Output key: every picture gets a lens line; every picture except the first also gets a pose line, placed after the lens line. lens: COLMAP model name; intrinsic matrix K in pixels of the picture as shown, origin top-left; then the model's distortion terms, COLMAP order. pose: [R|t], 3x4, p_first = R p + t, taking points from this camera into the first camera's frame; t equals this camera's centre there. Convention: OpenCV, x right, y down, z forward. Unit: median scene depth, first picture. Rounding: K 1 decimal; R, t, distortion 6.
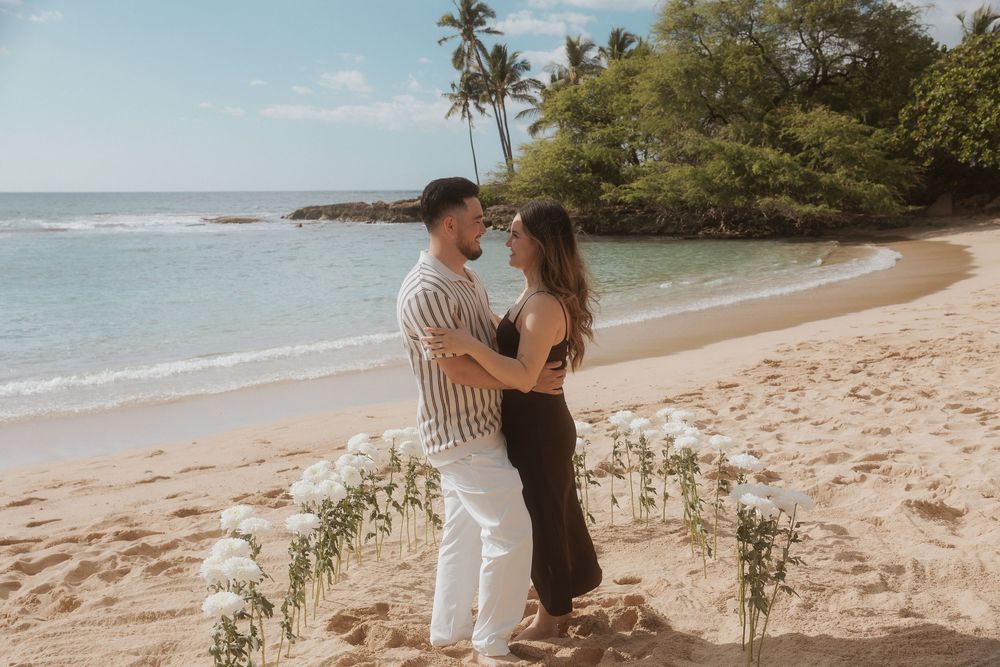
lens RADIAL K [[1158.4, 0, 486.9], [0, 1158.4, 333.3], [0, 0, 1]] dist [0.112151, 0.009375]
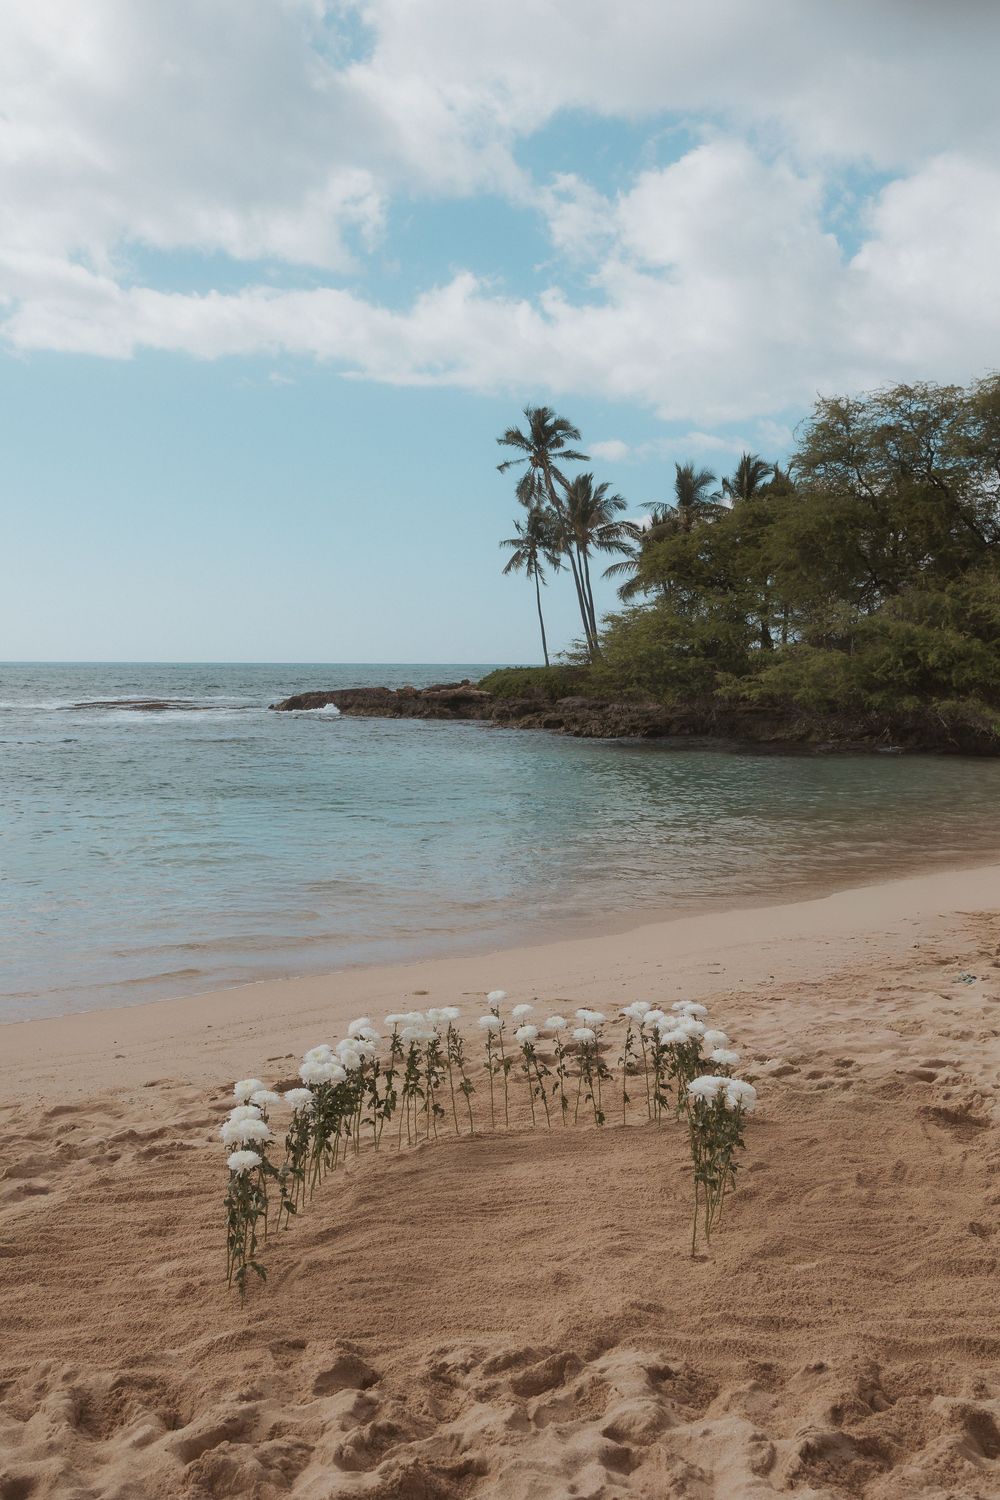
lens RADIAL K [[1737.6, 0, 448.0], [0, 1737.6, 723.0], [0, 0, 1]] dist [0.112151, 0.009375]
pose [[0.997298, 0.018797, -0.071021, 0.010667], [-0.024536, 0.996427, -0.080813, -0.007471], [0.069248, 0.082337, 0.994196, -0.080756]]
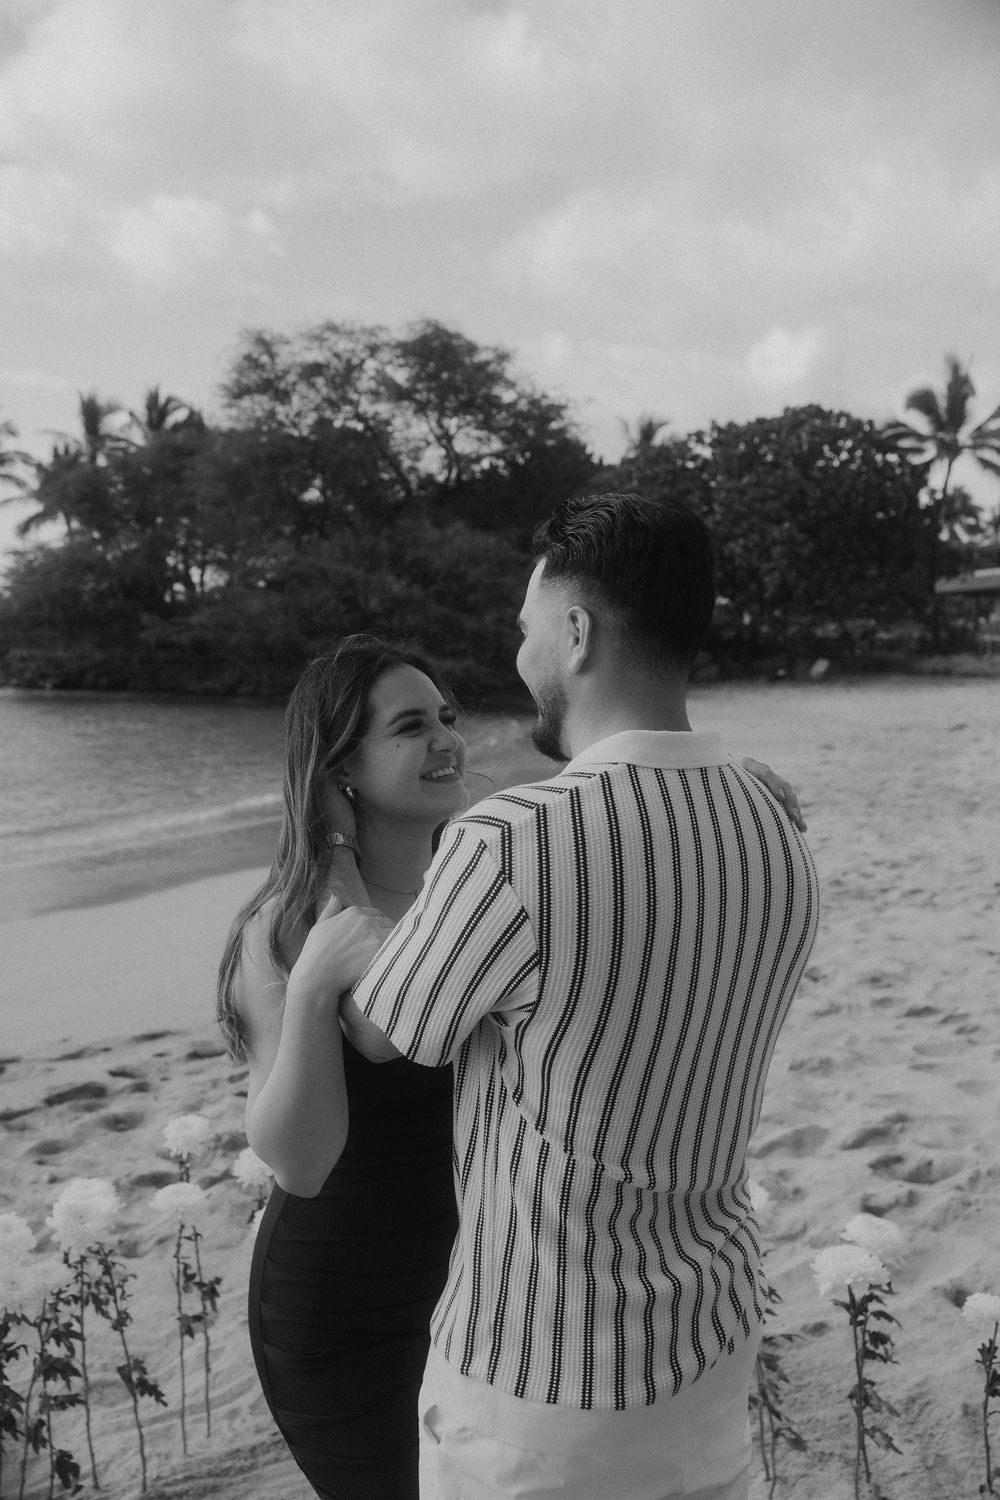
lens RADIAL K [[1599.0, 0, 568.8], [0, 1599.0, 785.7], [0, 0, 1]] dist [0.042394, 0.114122]
pose [[0.928581, 0.000735, 0.371128, -0.013880], [0.009657, 0.999612, -0.026141, -0.007033], [-0.371004, 0.027858, 0.928214, 0.076154]]
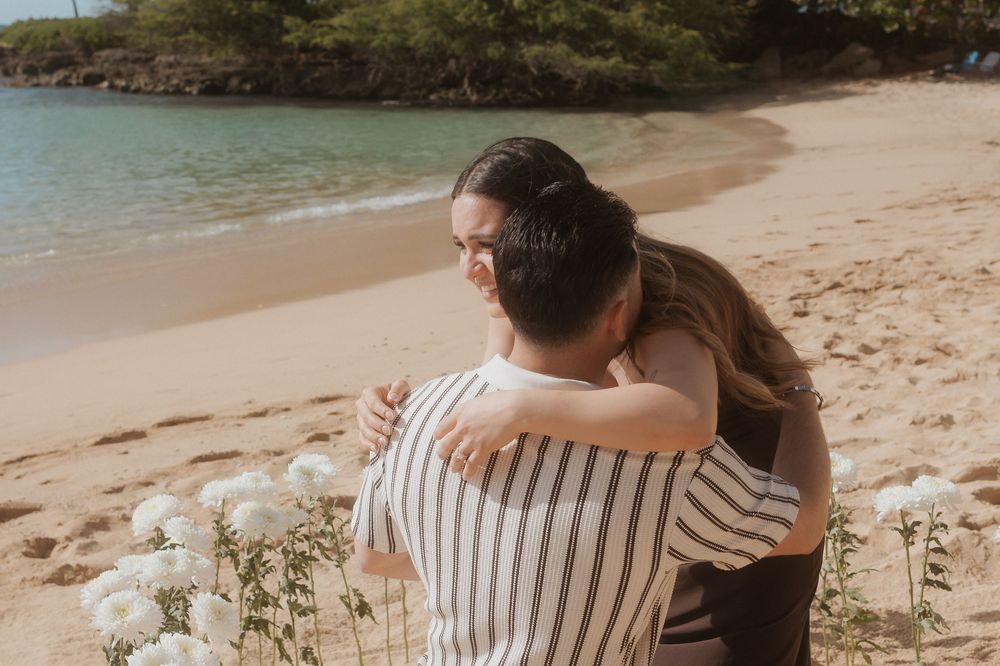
lens RADIAL K [[1703.7, 0, 502.0], [0, 1703.7, 307.2], [0, 0, 1]] dist [0.013207, 0.148515]
pose [[0.968646, -0.017956, 0.247795, -0.022767], [0.009089, 0.999278, 0.036880, -0.002071], [-0.248278, -0.033471, 0.968110, 0.048466]]
